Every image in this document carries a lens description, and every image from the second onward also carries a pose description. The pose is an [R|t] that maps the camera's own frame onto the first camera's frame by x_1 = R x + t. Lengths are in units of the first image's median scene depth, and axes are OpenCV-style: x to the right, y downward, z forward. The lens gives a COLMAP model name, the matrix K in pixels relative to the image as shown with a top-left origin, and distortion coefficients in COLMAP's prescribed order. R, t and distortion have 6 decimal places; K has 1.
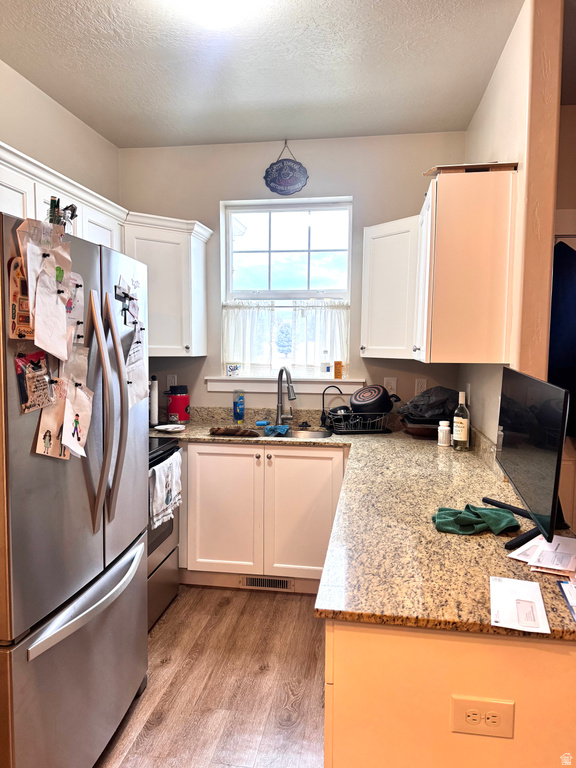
lens RADIAL K [[533.7, 0, 288.0], [0, 533.7, 384.0], [0, 0, 1]] dist [0.085946, -0.123418]
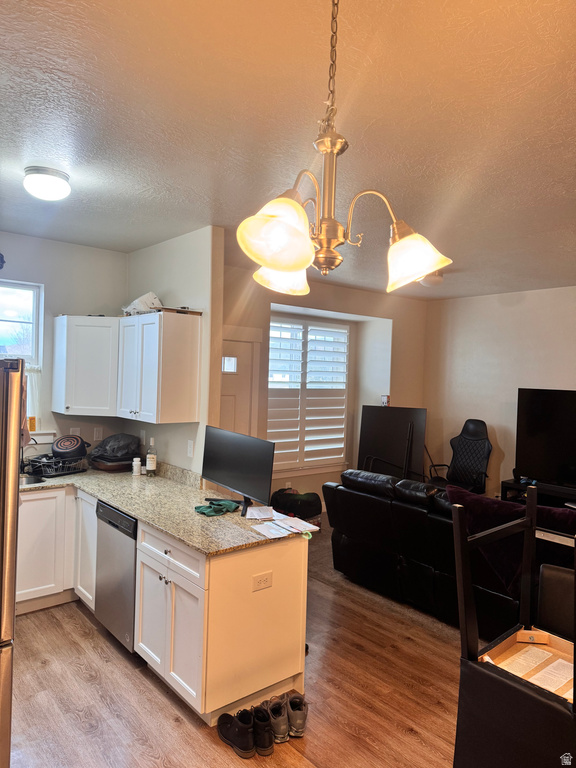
lens RADIAL K [[533.7, 0, 288.0], [0, 533.7, 384.0], [0, 0, 1]] dist [0.085946, -0.123418]
pose [[0.649135, -0.000194, 0.760673, -0.639509], [0.032572, 0.999090, -0.027540, -0.090583], [-0.759975, 0.042654, 0.648551, -0.317317]]
